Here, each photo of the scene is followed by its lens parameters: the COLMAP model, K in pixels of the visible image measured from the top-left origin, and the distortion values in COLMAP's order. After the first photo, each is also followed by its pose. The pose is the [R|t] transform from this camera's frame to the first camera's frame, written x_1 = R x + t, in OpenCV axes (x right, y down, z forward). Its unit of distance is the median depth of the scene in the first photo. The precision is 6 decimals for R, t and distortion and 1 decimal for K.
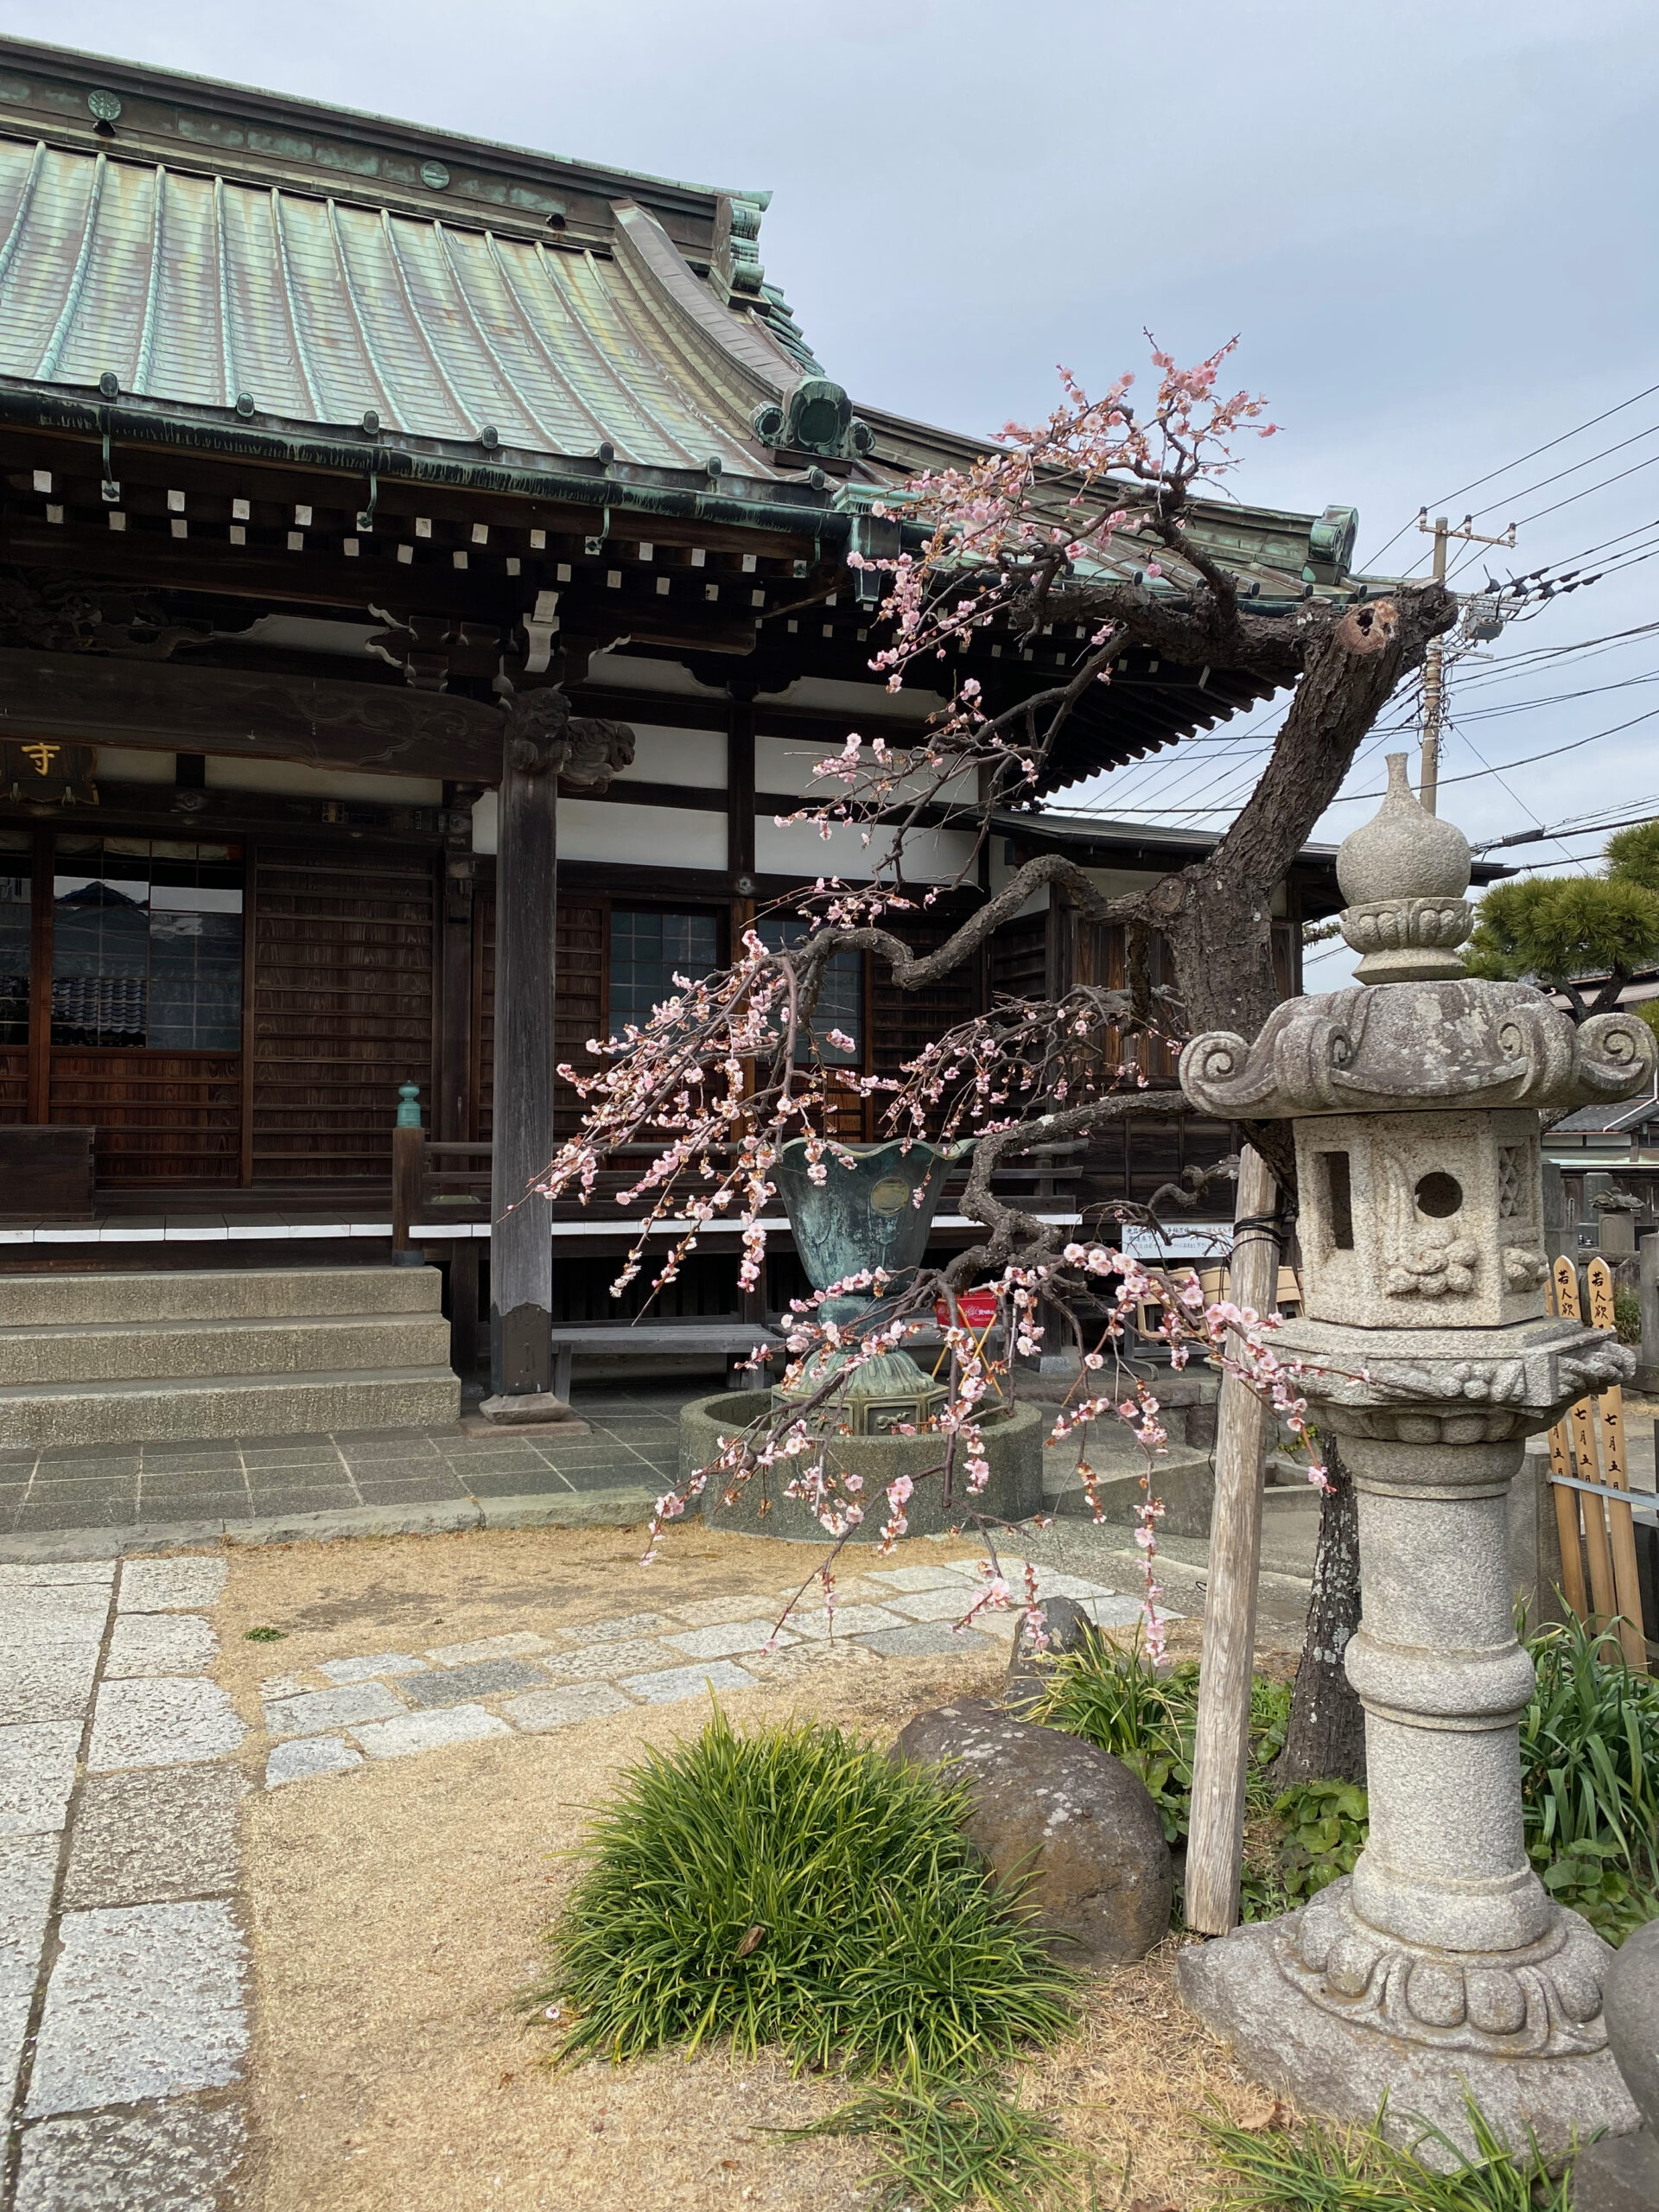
lens RADIAL K [[1658.5, 0, 830.9], [0, 1658.5, 1099.5], [0, 0, 1]] dist [0.025001, 0.005431]
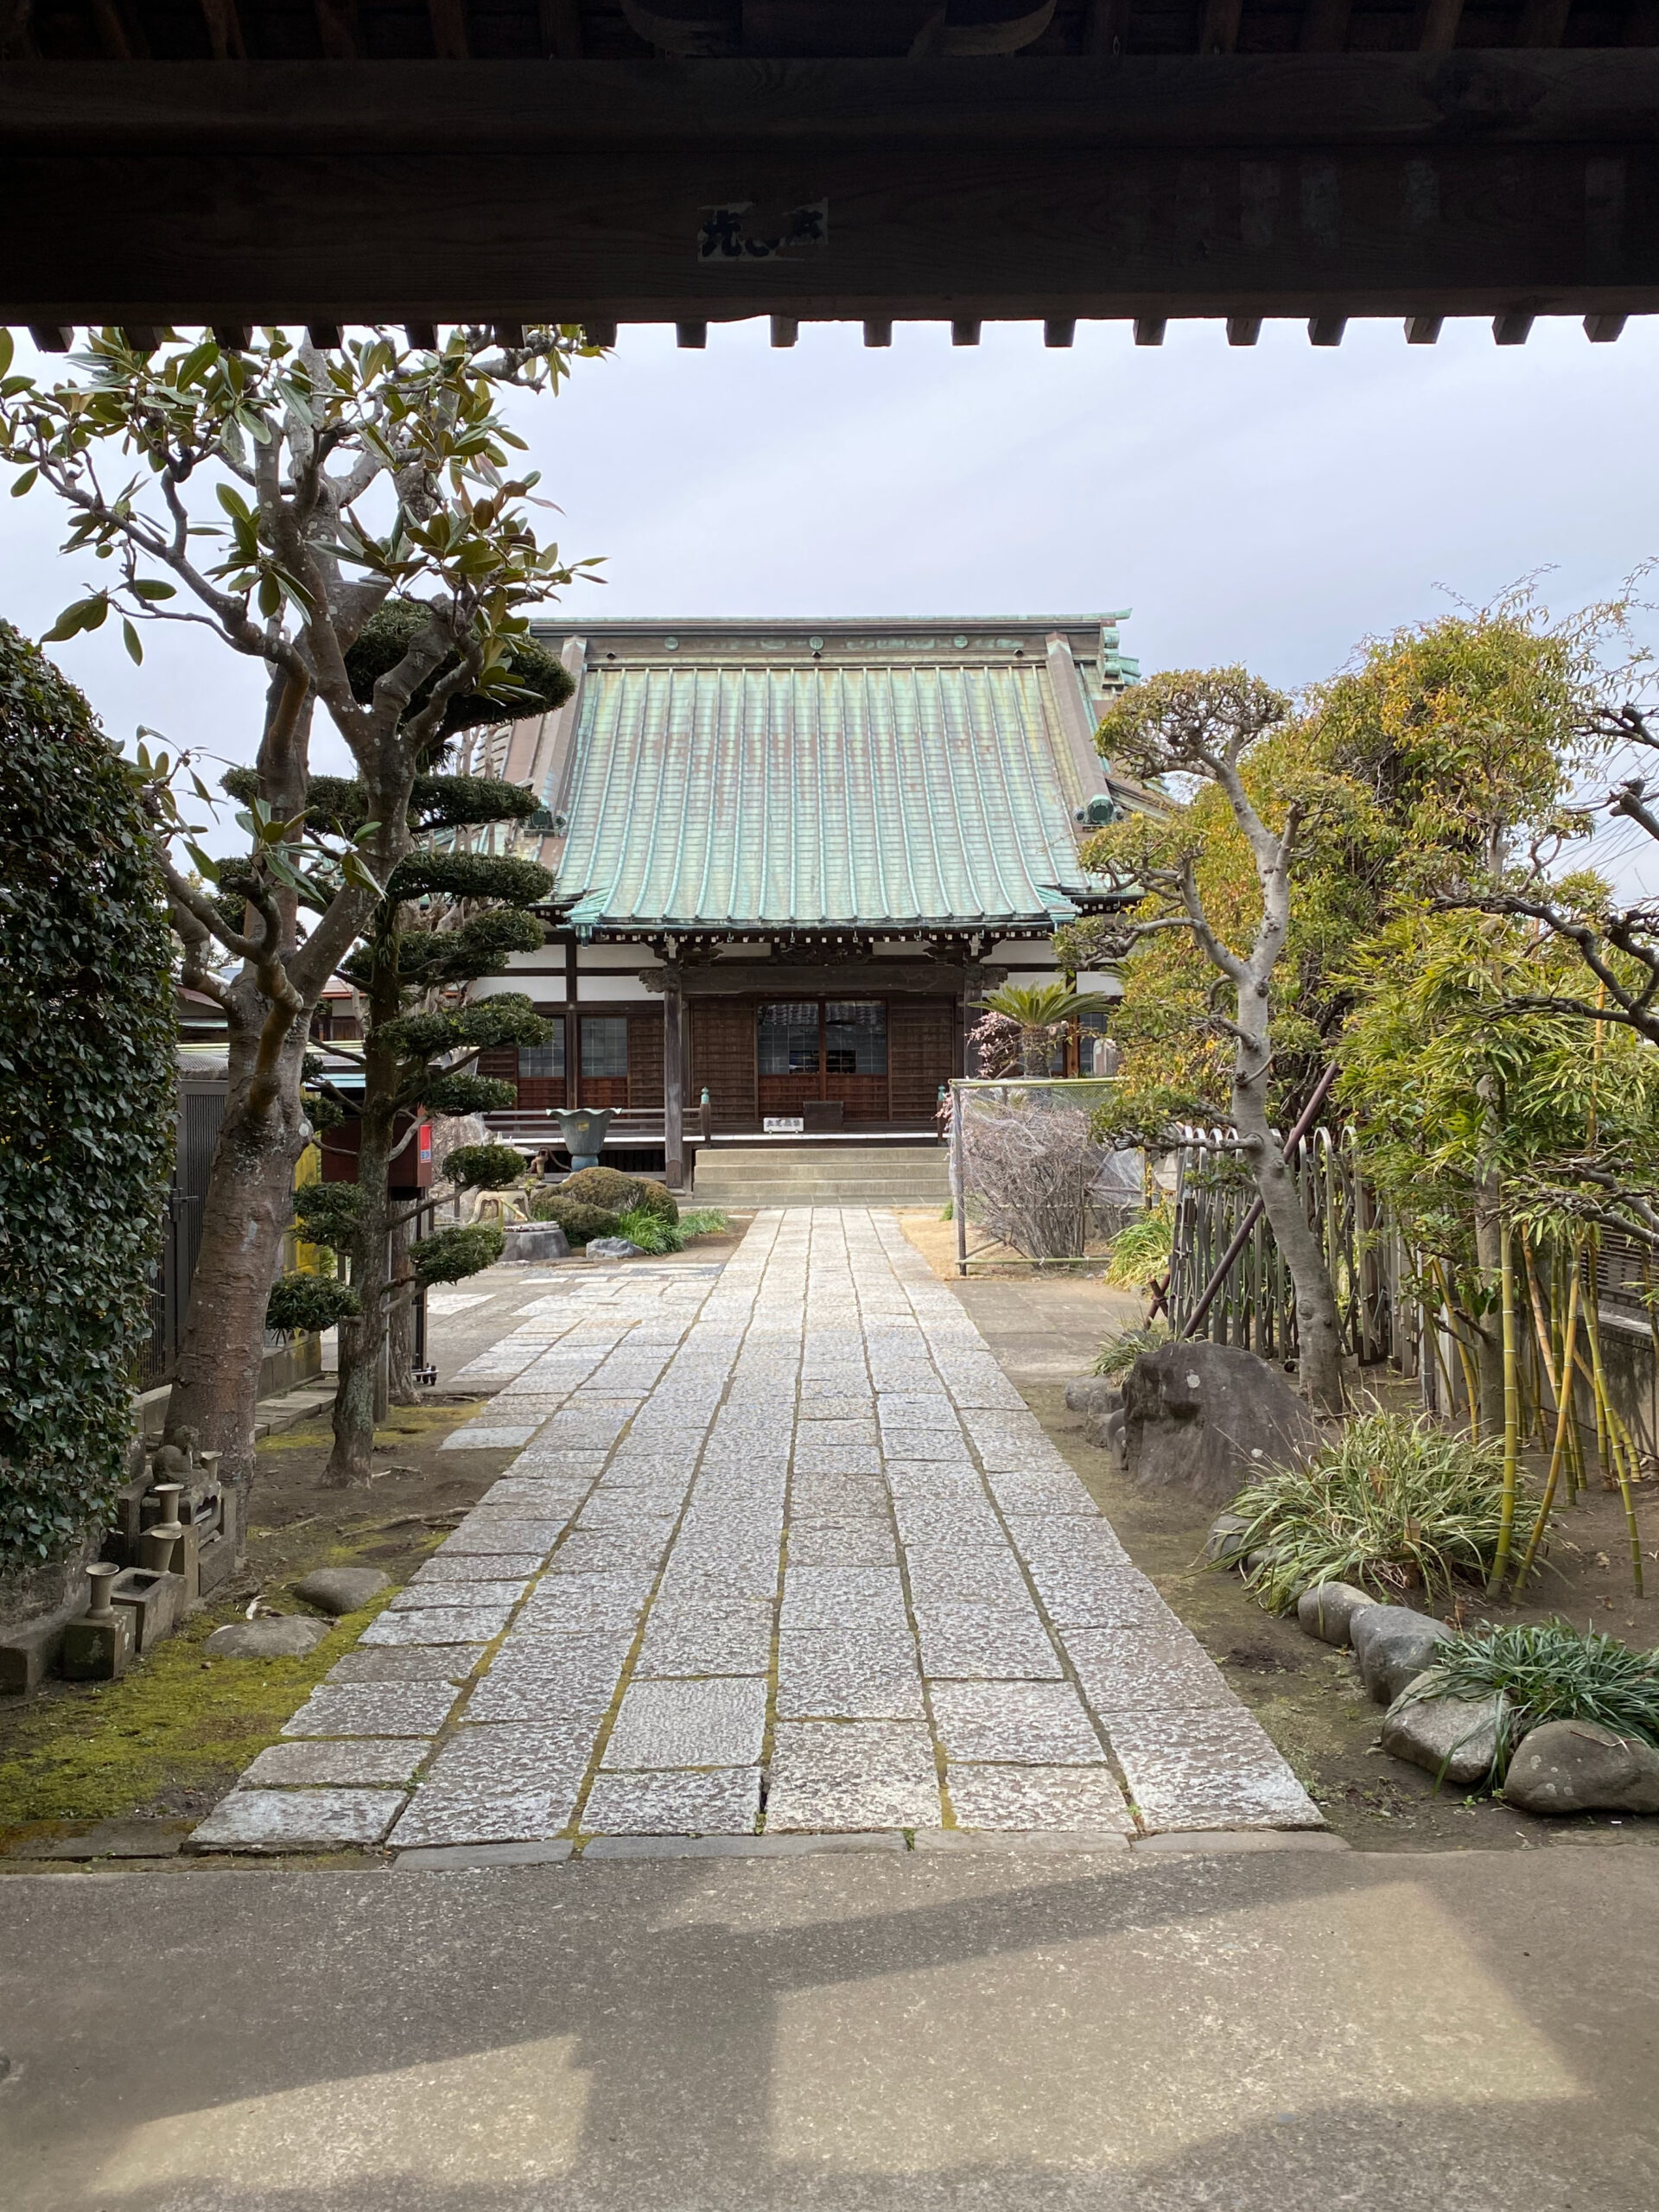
lens RADIAL K [[1804.3, 0, 829.6], [0, 1804.3, 1101.8], [0, 0, 1]] dist [0.000138, 0.000045]
pose [[0.936907, -0.015604, -0.349231, 0.393628], [0.025182, 0.999421, 0.022901, -0.035820], [0.348671, -0.030251, 0.936757, -1.200607]]
